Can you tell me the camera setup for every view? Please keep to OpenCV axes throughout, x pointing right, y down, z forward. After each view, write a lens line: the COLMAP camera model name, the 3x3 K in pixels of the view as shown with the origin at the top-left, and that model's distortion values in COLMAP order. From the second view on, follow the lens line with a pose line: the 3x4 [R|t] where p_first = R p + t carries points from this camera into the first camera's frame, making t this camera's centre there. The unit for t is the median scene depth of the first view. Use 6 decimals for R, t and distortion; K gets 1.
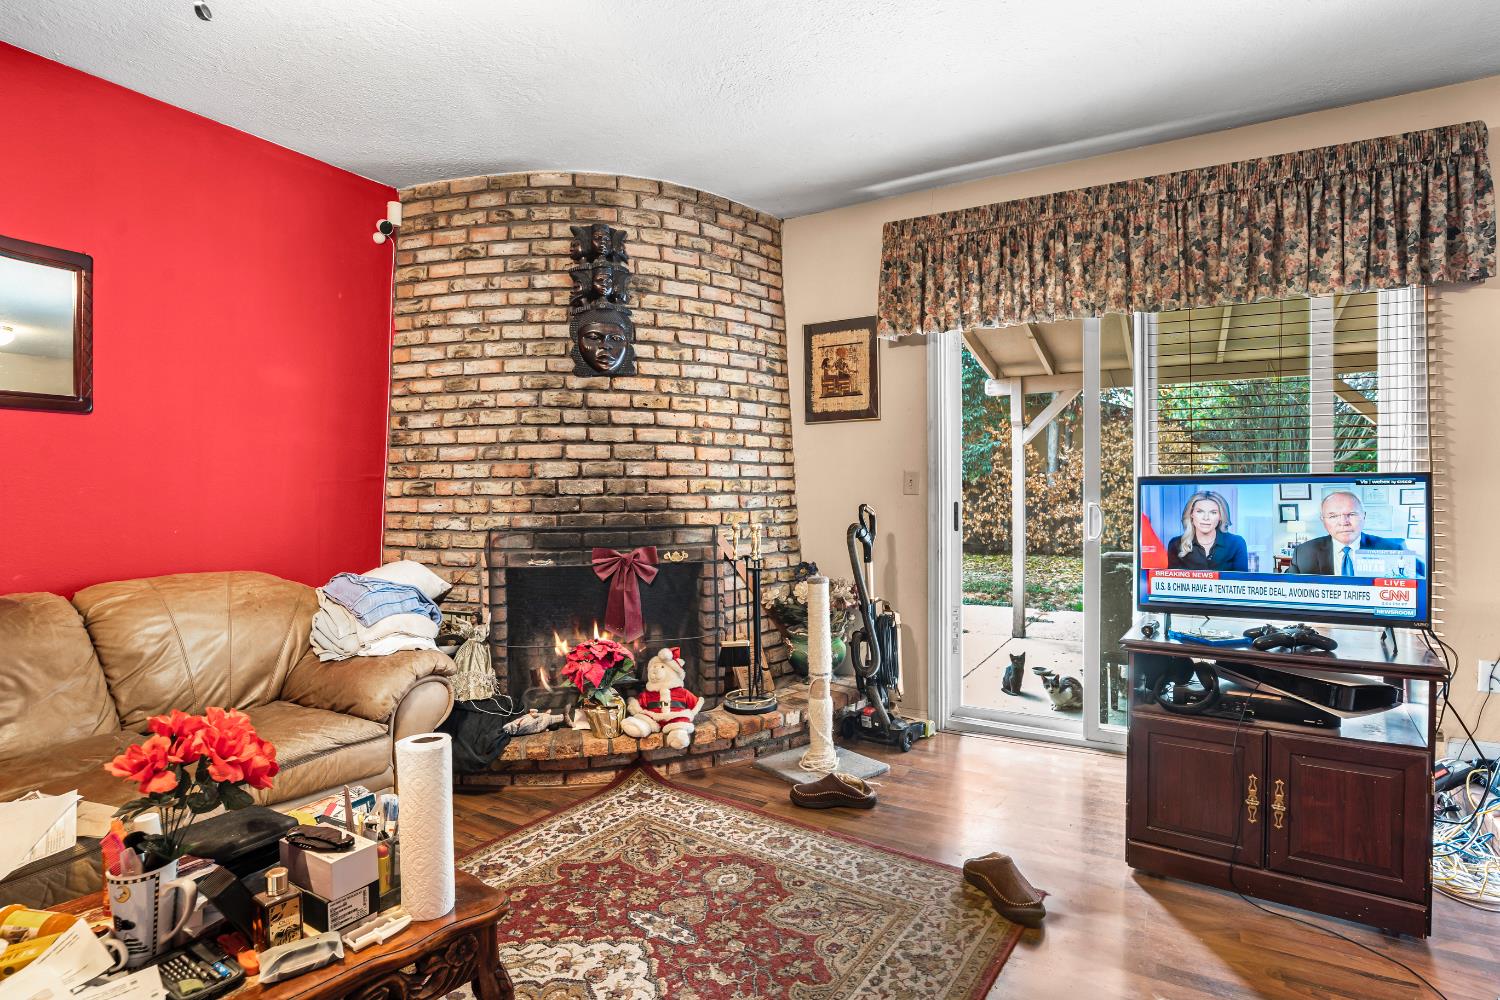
lens RADIAL K [[761.1, 0, 750.0], [0, 761.1, 500.0], [0, 0, 1]] dist [-0.033610, 0.000715]
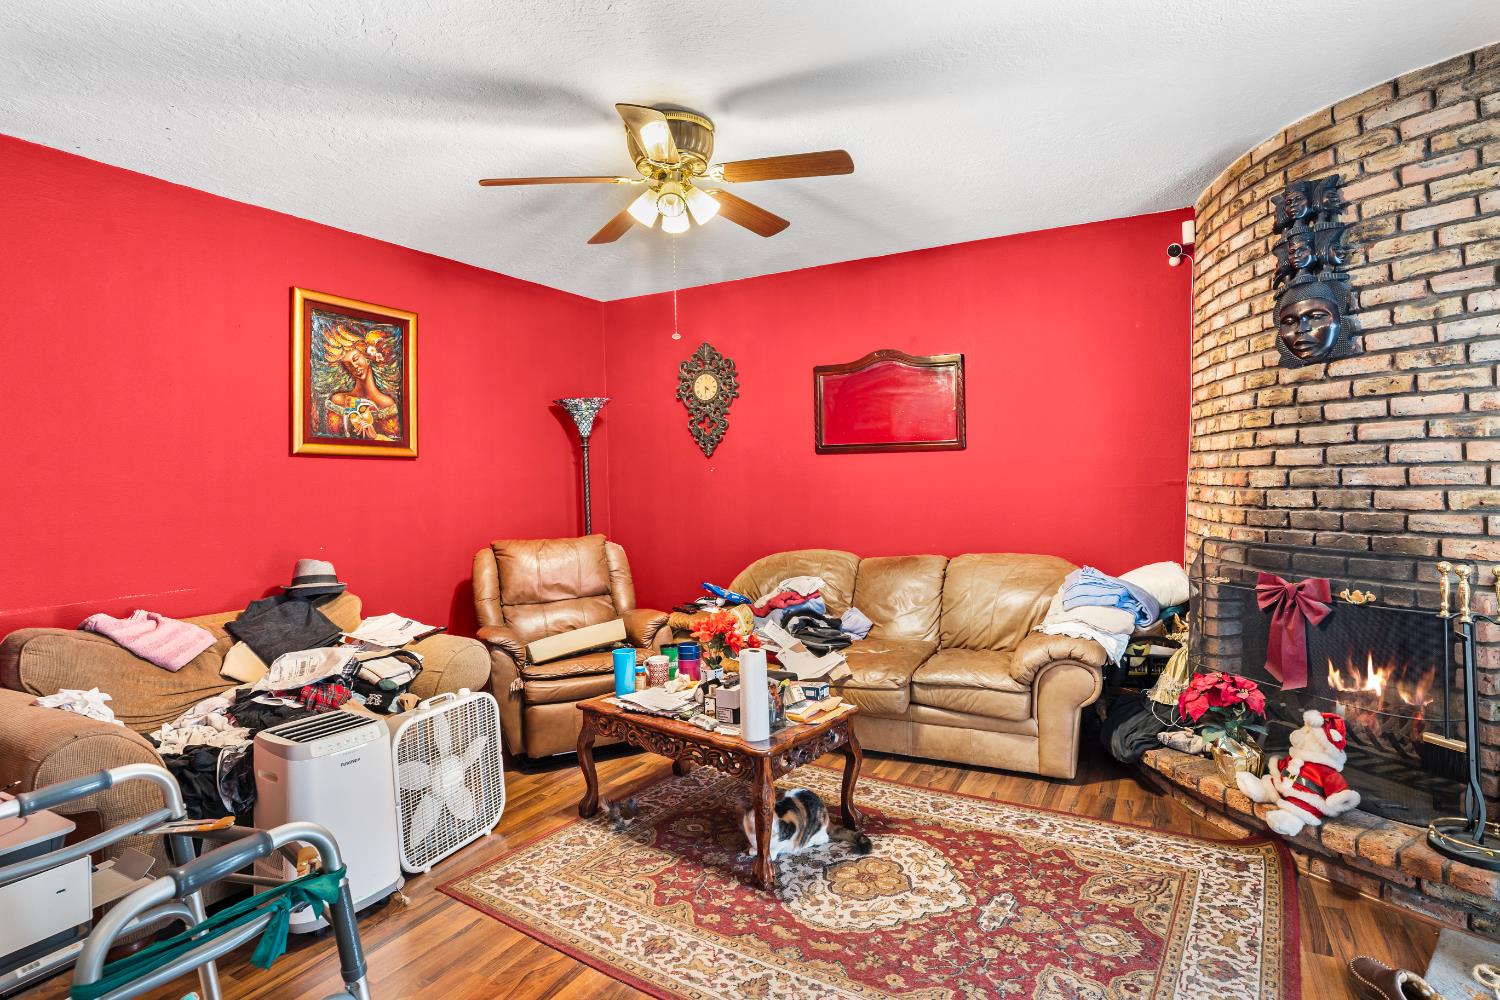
lens RADIAL K [[780.5, 0, 753.8], [0, 780.5, 466.6], [0, 0, 1]] dist [-0.026423, 0.000698]
pose [[0.021788, -0.007264, -0.999736, 0.617653], [0.016609, 0.999838, -0.006903, -0.056179], [0.999625, -0.016455, 0.021905, 0.373573]]
